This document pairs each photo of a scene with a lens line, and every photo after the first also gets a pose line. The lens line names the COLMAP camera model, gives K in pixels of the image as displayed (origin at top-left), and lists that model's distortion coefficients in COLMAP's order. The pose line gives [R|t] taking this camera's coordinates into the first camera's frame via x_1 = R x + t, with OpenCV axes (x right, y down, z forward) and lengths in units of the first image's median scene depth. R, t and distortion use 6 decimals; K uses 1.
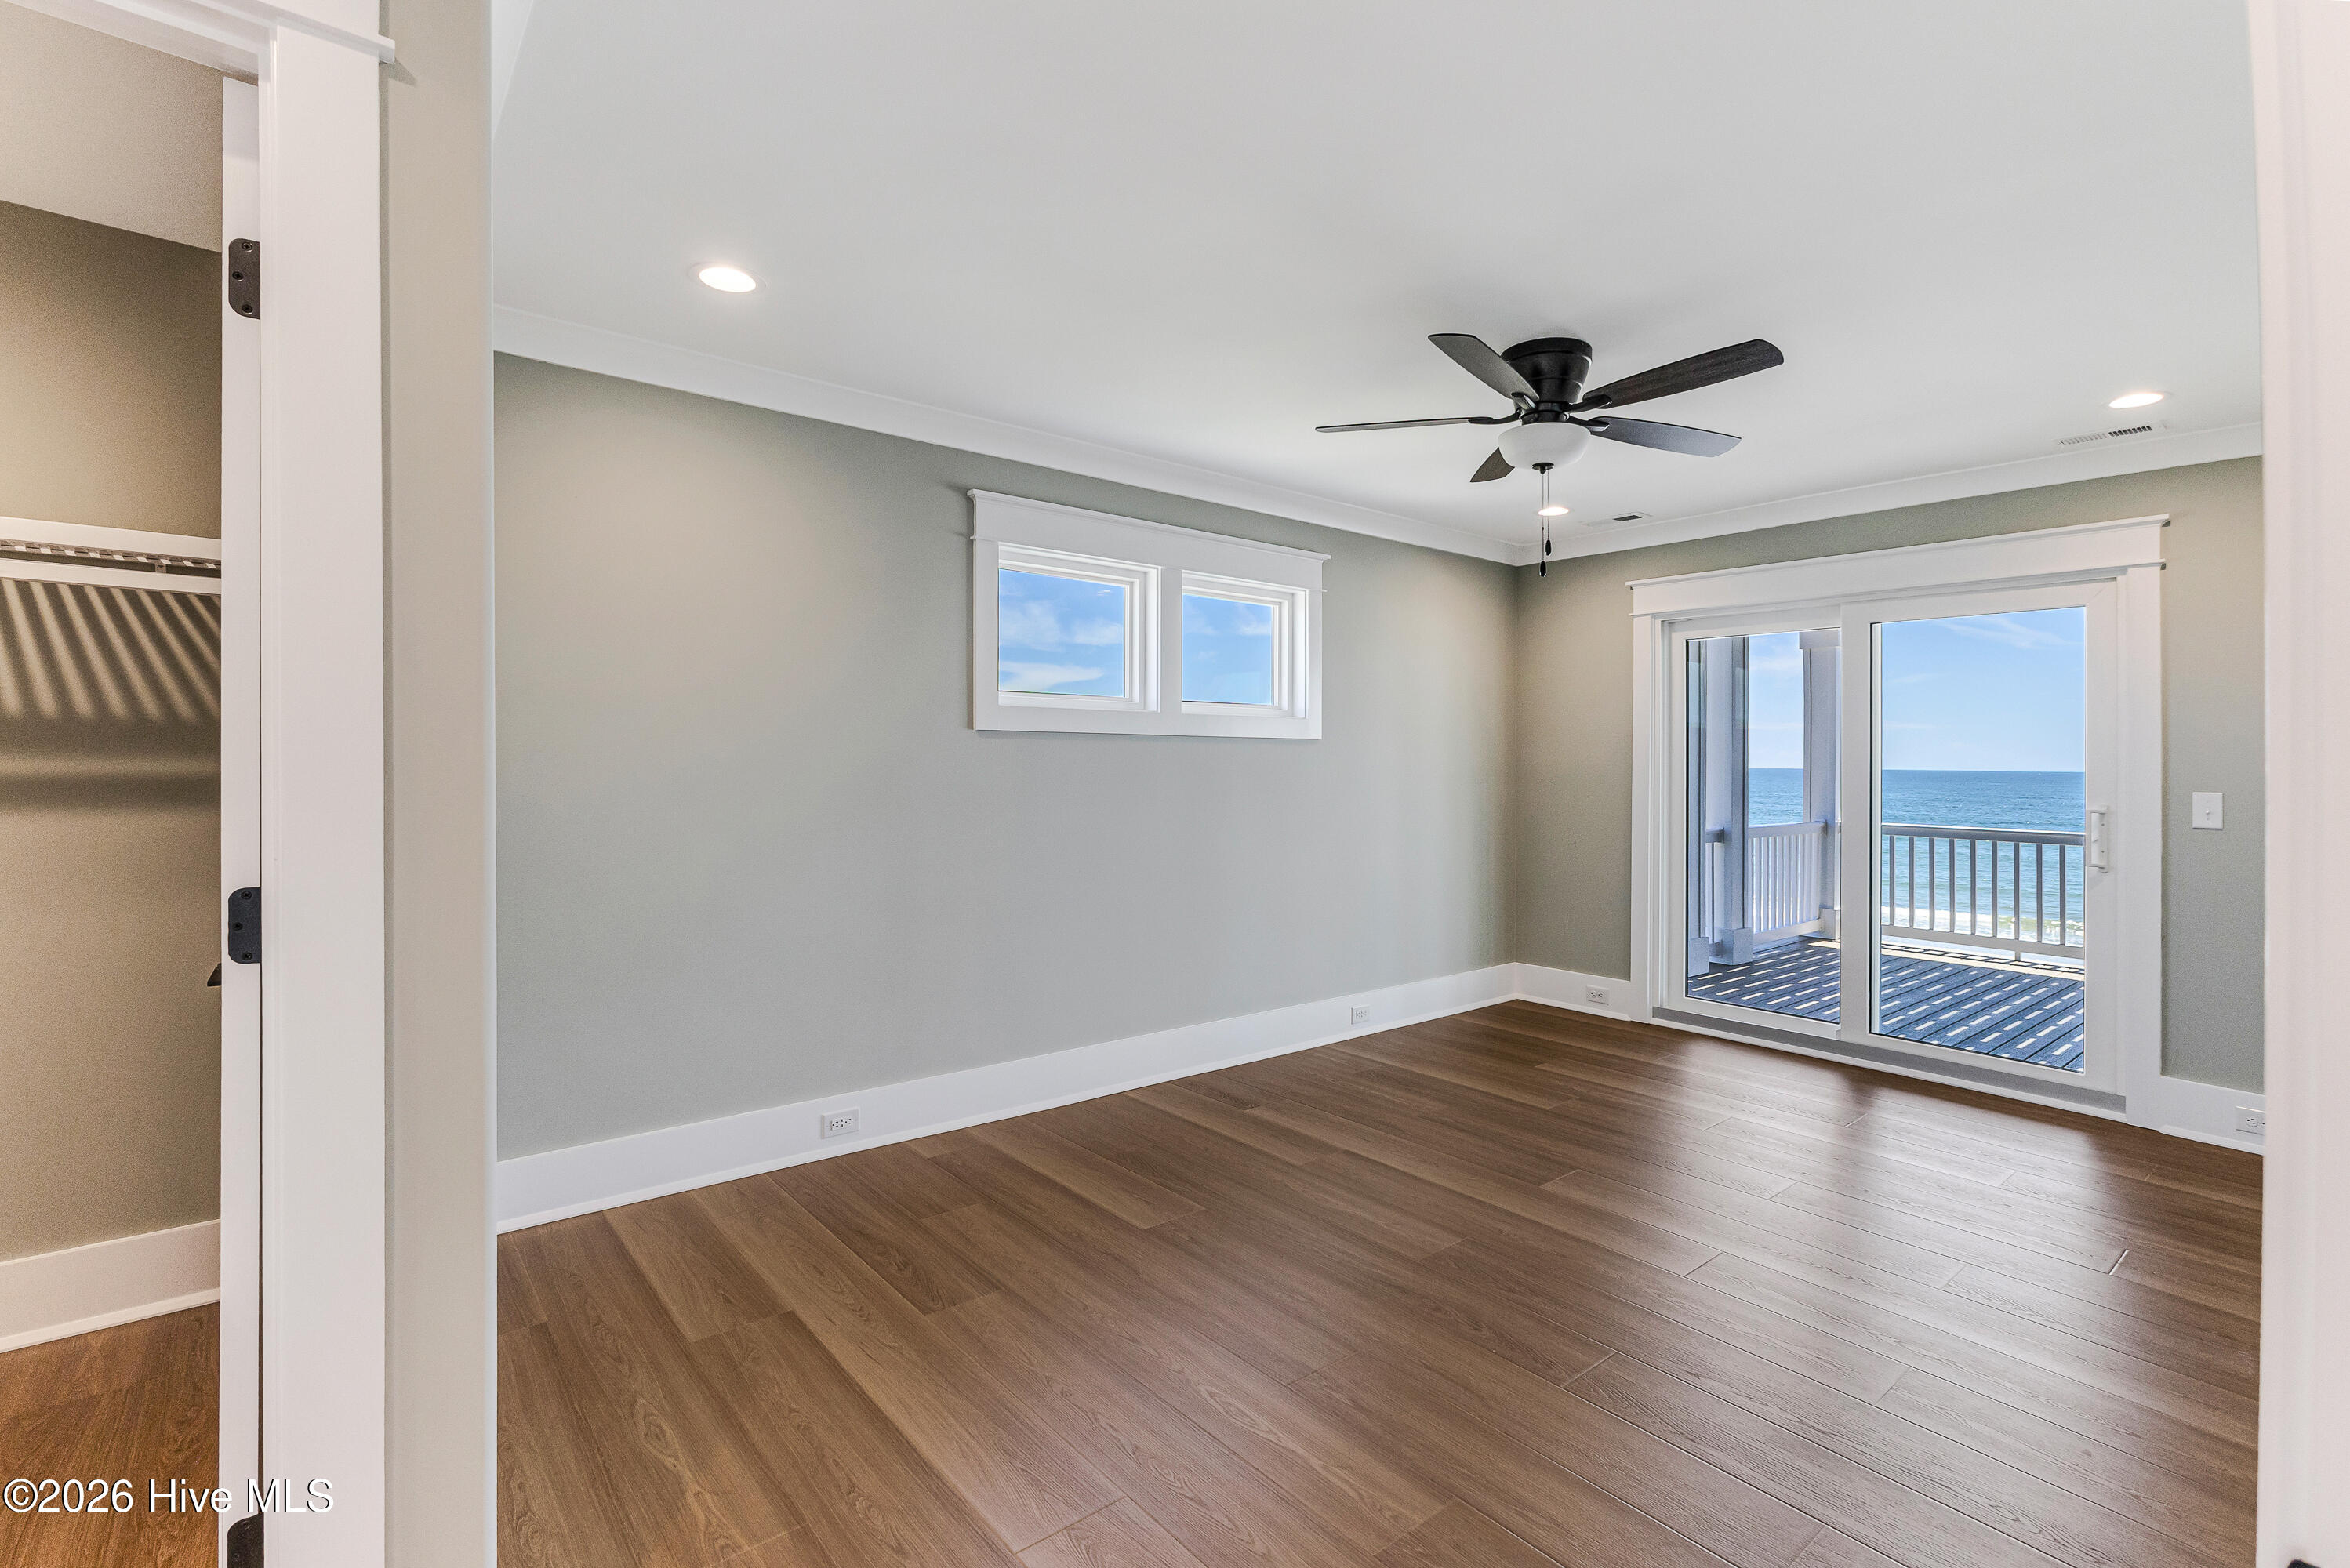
lens RADIAL K [[1076.0, 0, 1175.0], [0, 1076.0, 784.0], [0, 0, 1]] dist [0.001789, 0.000135]
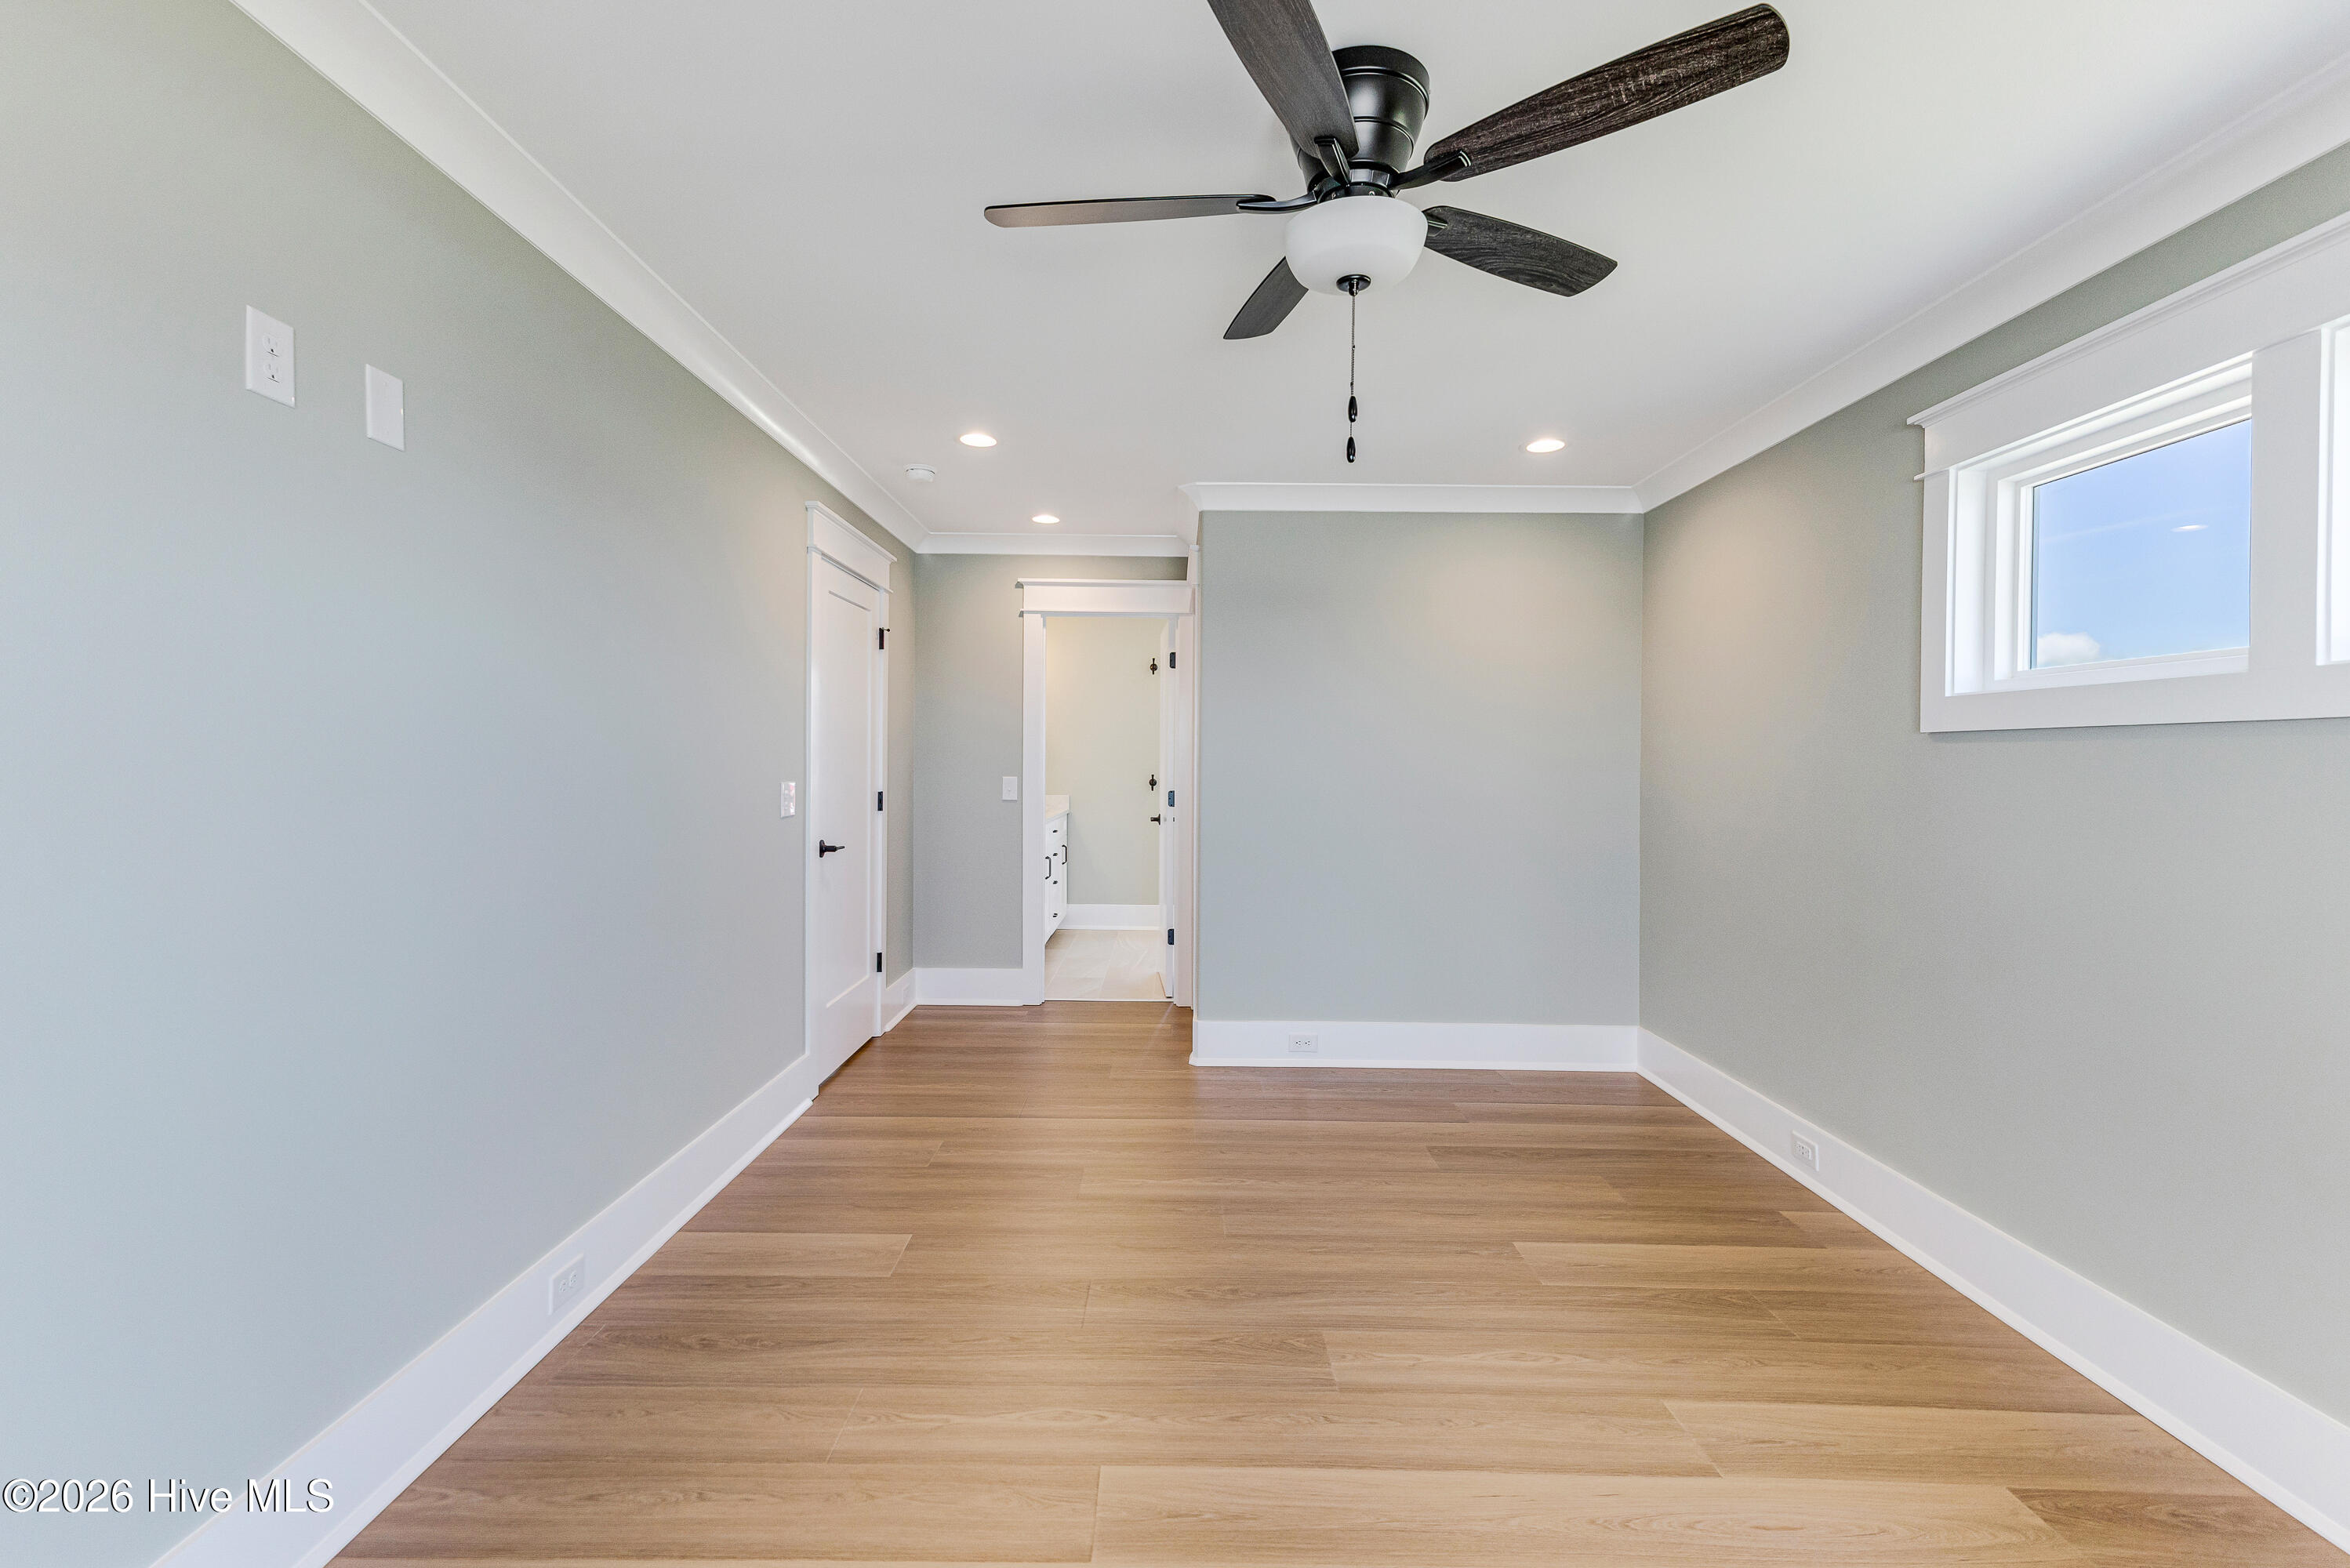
lens RADIAL K [[1030.3, 0, 1159.3], [0, 1030.3, 782.3], [0, 0, 1]] dist [-0.002585, -0.000091]
pose [[-0.641509, 0.003456, -0.767108, 0.845875], [-0.028942, 0.999169, 0.028705, -0.024153], [0.766570, 0.040616, -0.640875, 1.257664]]
